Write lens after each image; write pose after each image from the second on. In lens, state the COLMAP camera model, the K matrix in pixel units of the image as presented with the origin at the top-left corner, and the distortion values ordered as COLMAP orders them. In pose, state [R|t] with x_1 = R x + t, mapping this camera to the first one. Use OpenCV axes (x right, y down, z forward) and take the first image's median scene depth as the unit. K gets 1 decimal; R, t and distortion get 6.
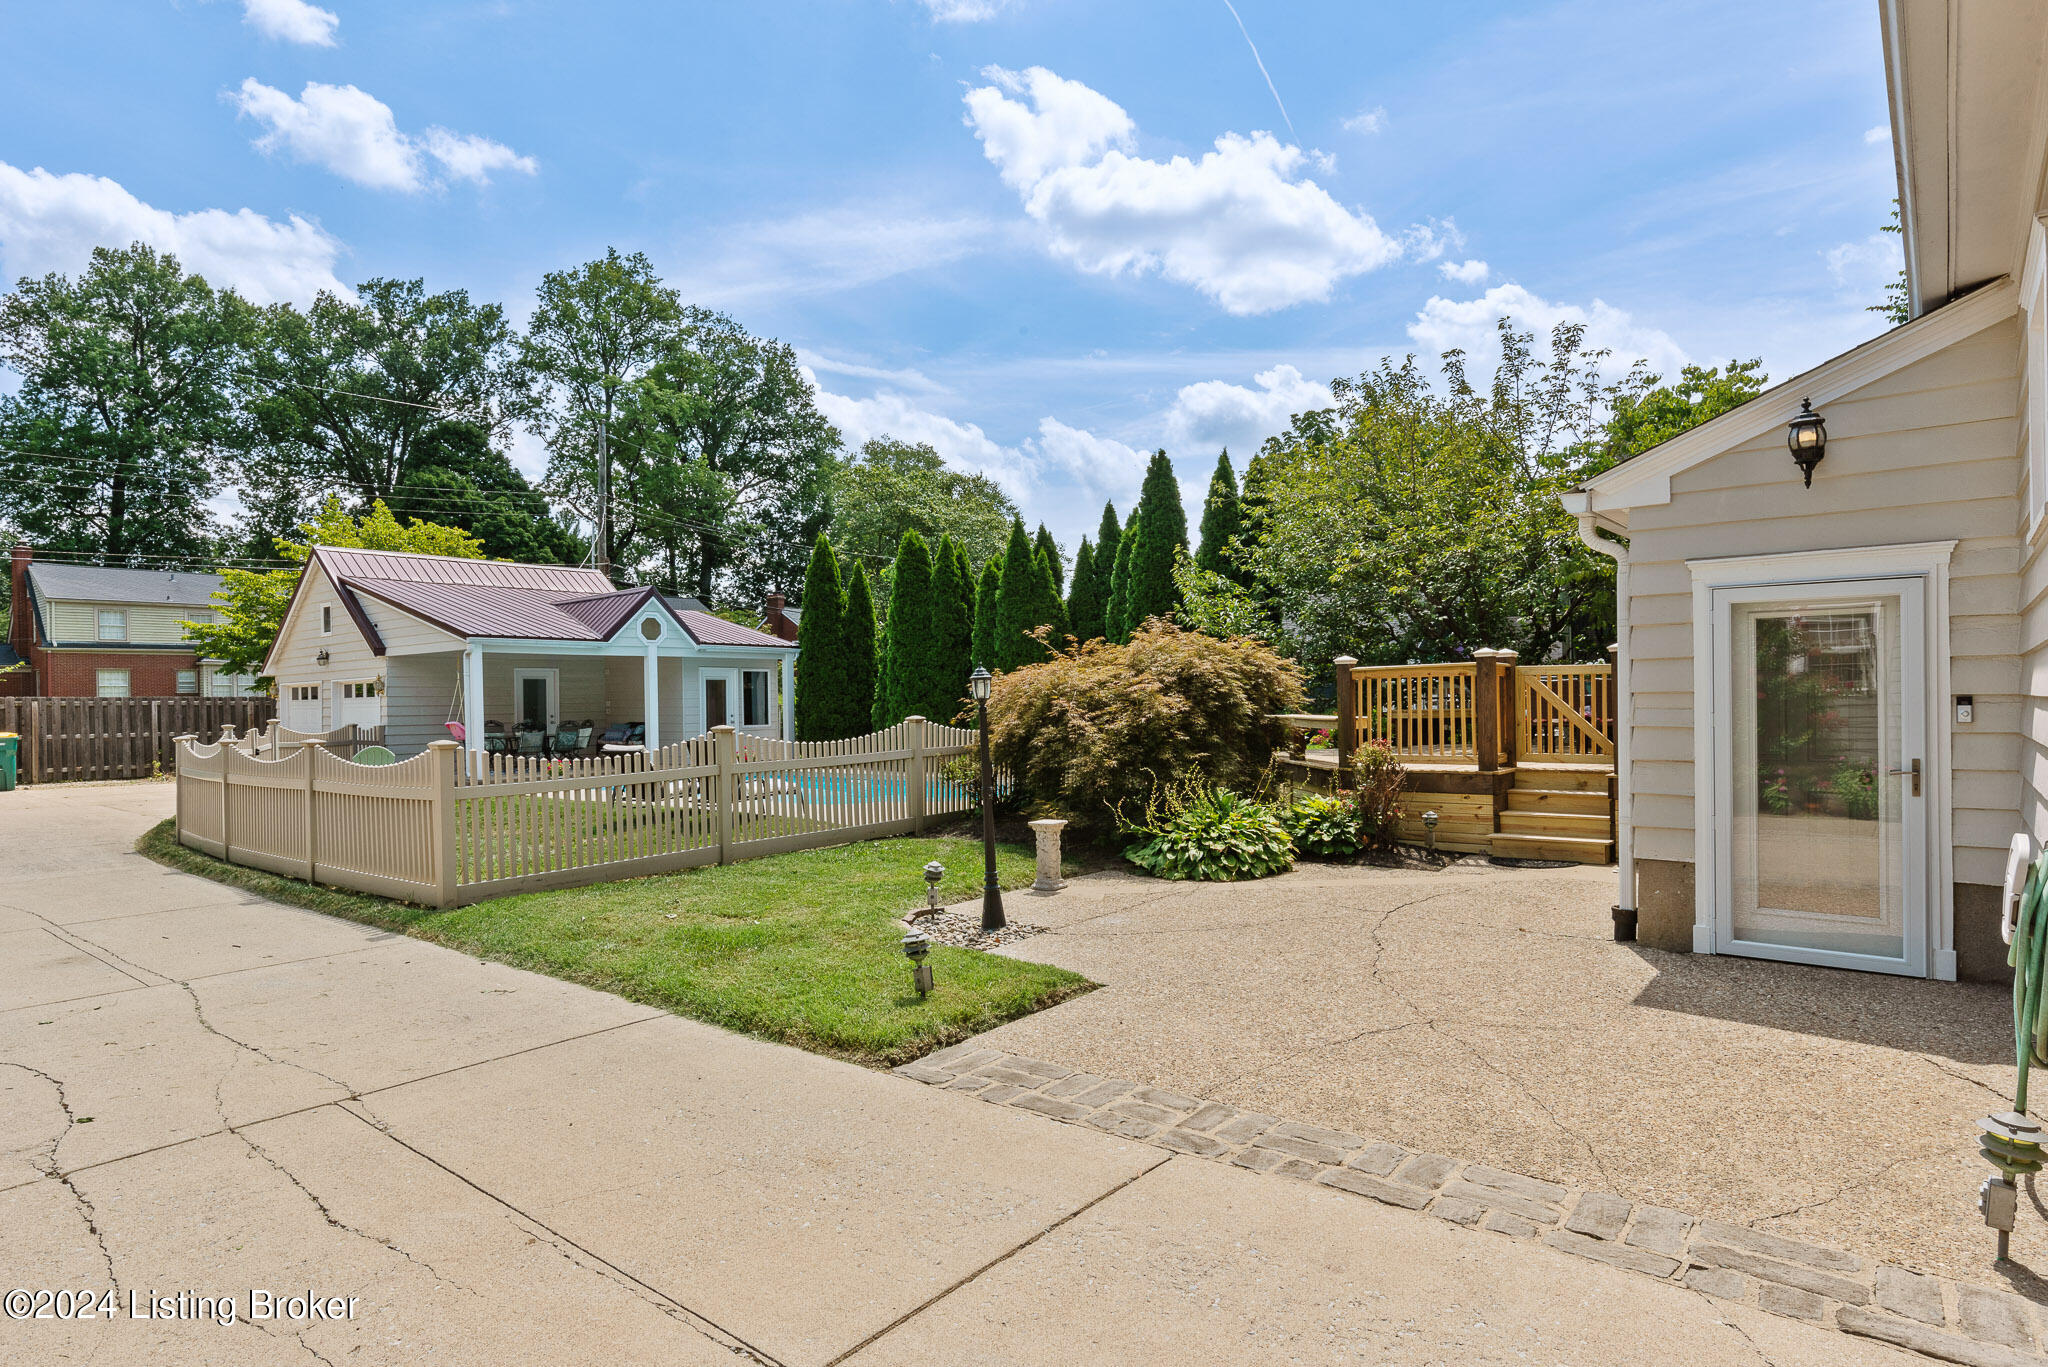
lens RADIAL K [[1155.9, 0, 996.8], [0, 1155.9, 686.0], [0, 0, 1]] dist [-0.002145, 0.004786]
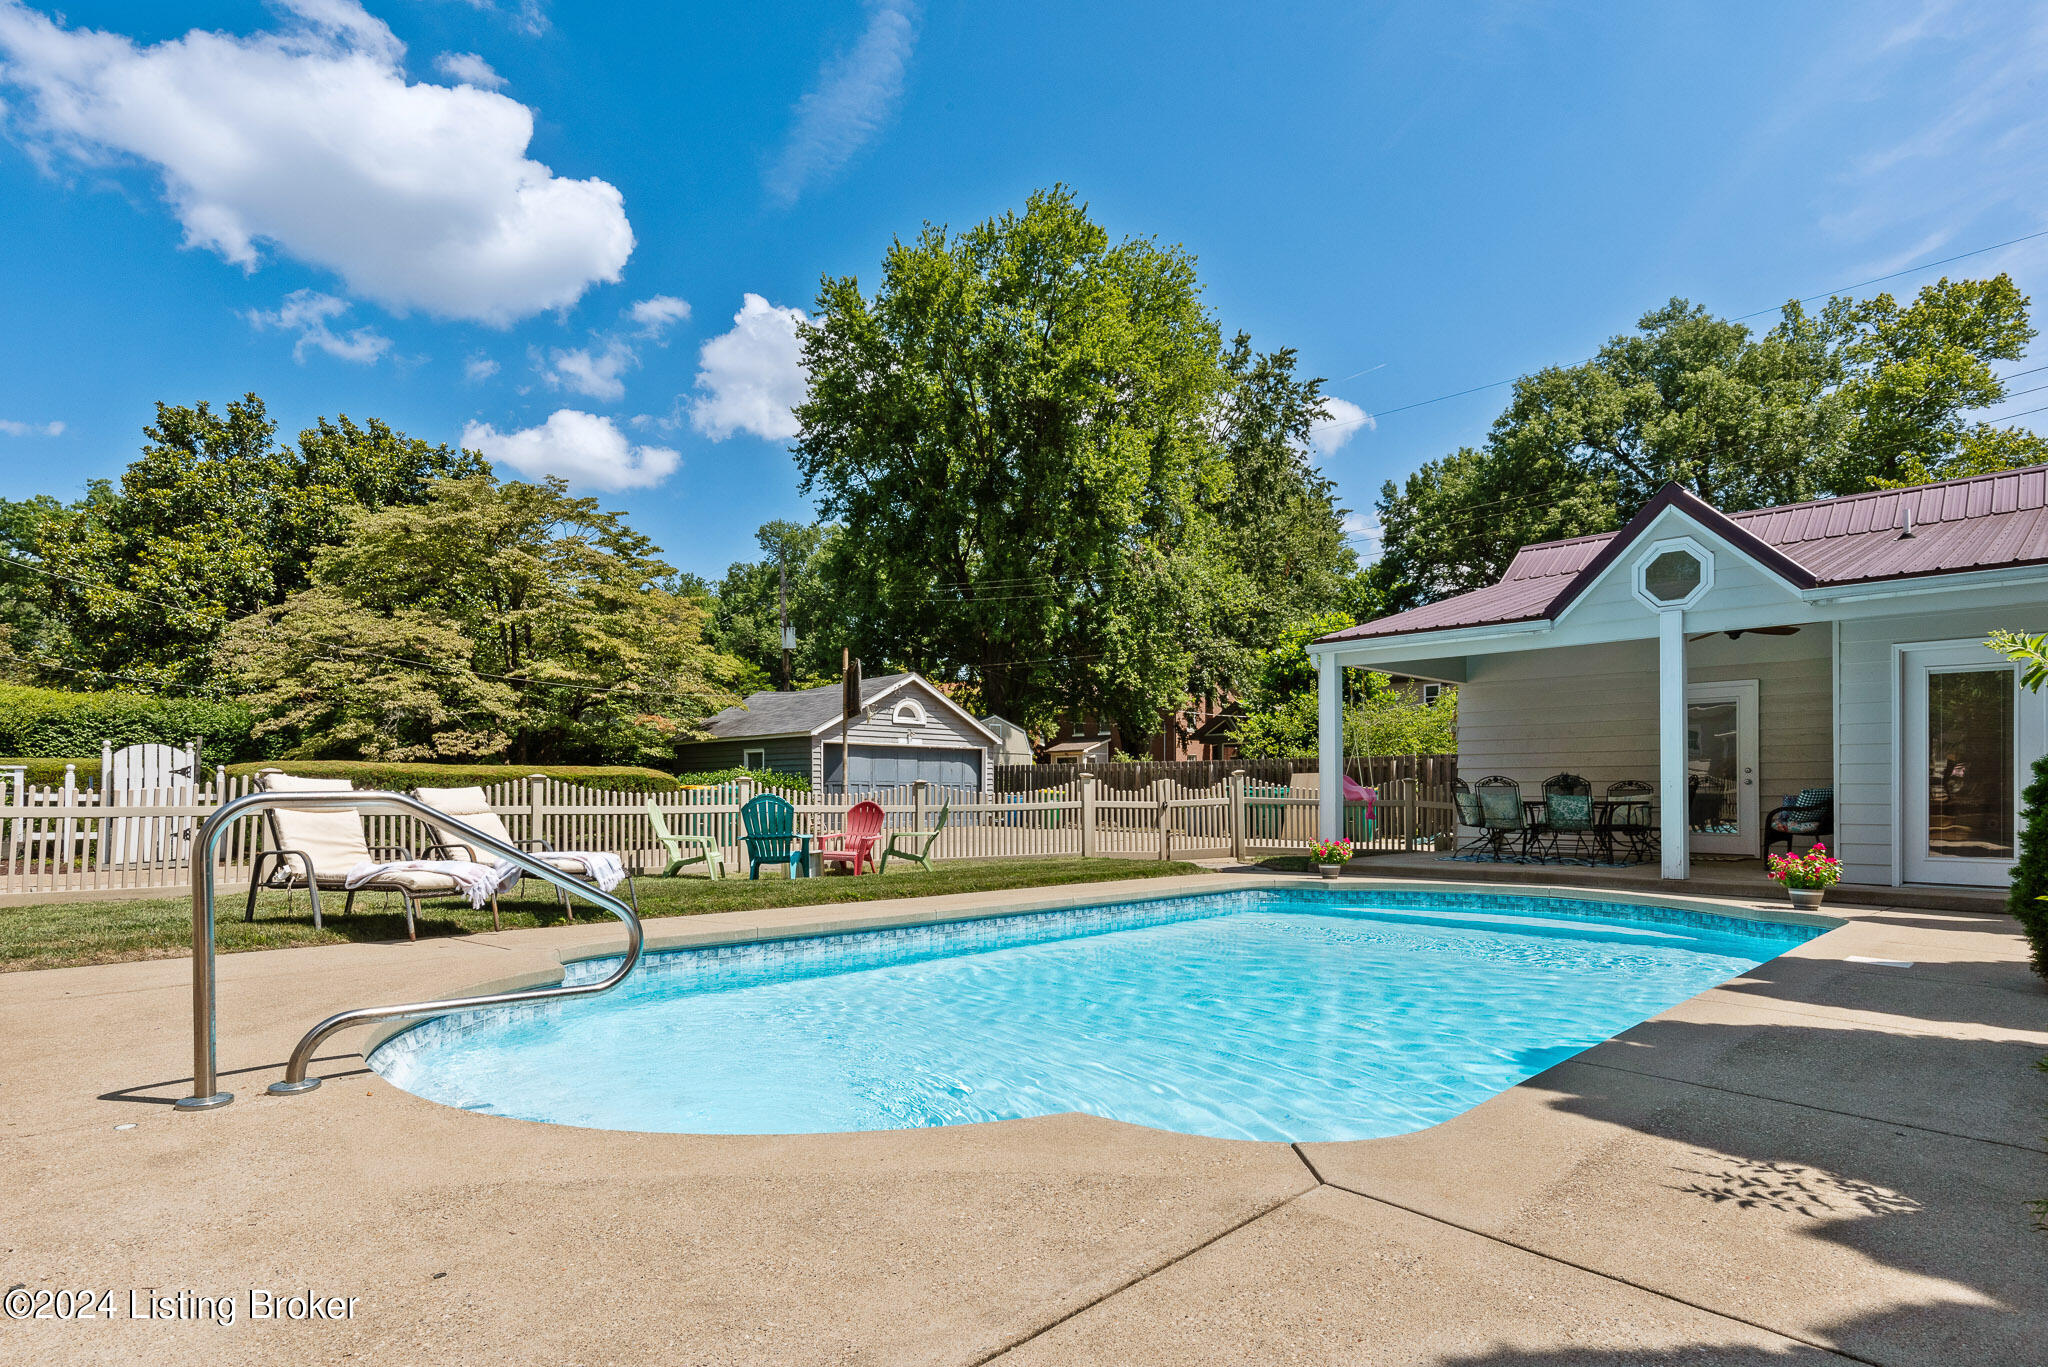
lens RADIAL K [[1073.8, 0, 1026.5], [0, 1073.8, 781.5], [0, 0, 1]] dist [0.004393, 0.000827]
pose [[-0.082477, 0.003530, -0.996587, 0.292457], [0.014621, 0.999890, 0.002331, 0.053842], [0.996486, -0.014379, -0.082520, 1.505824]]
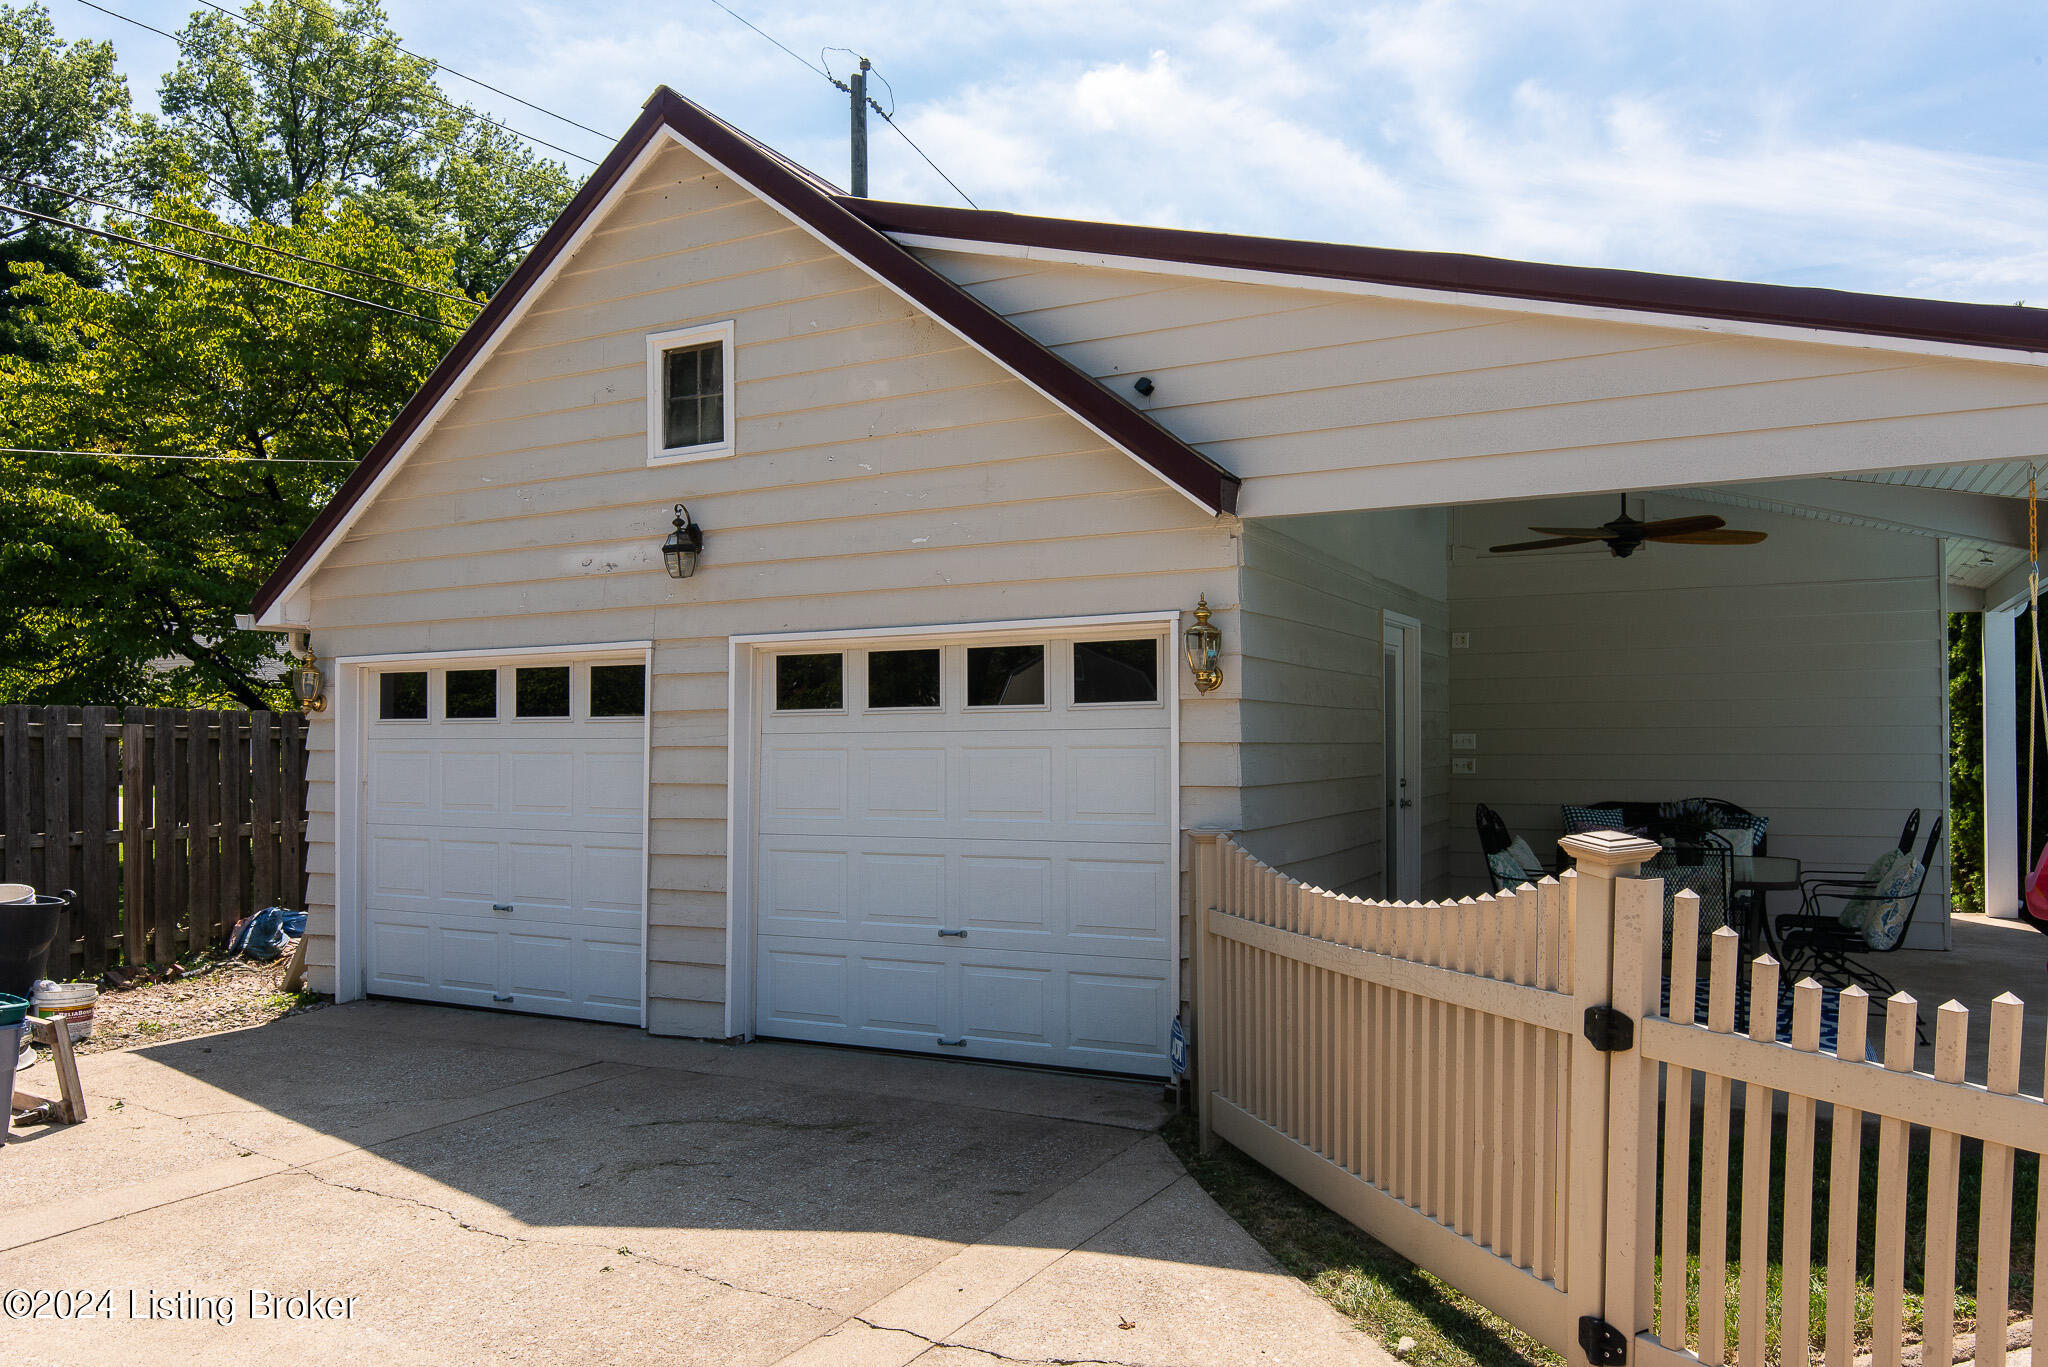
lens RADIAL K [[1455.4, 0, 1029.2], [0, 1455.4, 703.0], [0, 0, 1]] dist [-0.003464, -0.002215]
pose [[0.969636, 0.008841, 0.244391, -1.211326], [-0.006352, 0.999920, -0.010973, 0.024872], [-0.244468, 0.009088, 0.969615, 1.403359]]
